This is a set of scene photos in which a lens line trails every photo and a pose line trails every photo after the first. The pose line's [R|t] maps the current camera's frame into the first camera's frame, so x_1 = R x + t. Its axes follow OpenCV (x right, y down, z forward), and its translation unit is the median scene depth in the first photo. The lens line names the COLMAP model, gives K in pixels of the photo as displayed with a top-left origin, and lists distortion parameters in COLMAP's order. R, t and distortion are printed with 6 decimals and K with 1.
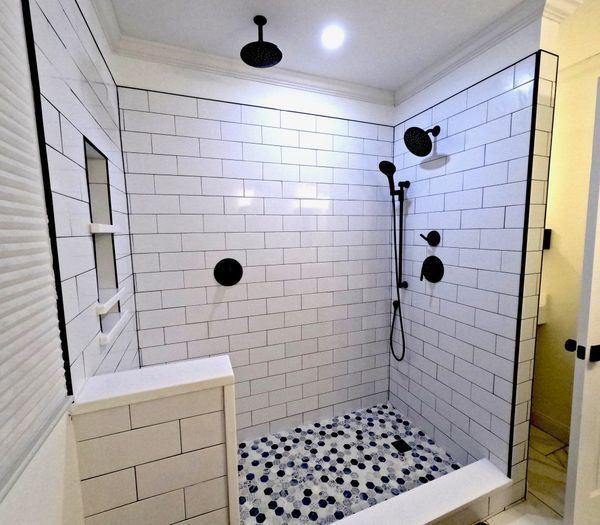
lens RADIAL K [[289.1, 0, 300.7], [0, 289.1, 261.7], [0, 0, 1]] dist [0.005515, 0.001130]
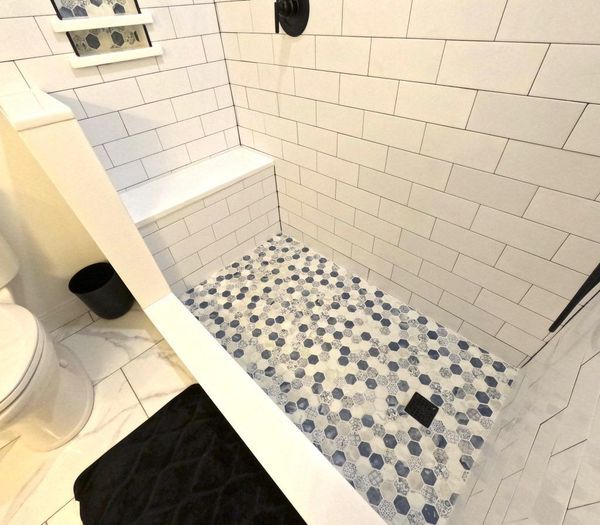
lens RADIAL K [[289.1, 0, 300.0], [0, 289.1, 261.8], [0, 0, 1]] dist [0.005515, 0.001130]
pose [[0.407595, 0.615860, -0.674228, 0.472417], [-0.055807, 0.753763, 0.654772, 0.038425], [0.911456, -0.229255, 0.341600, 0.660286]]
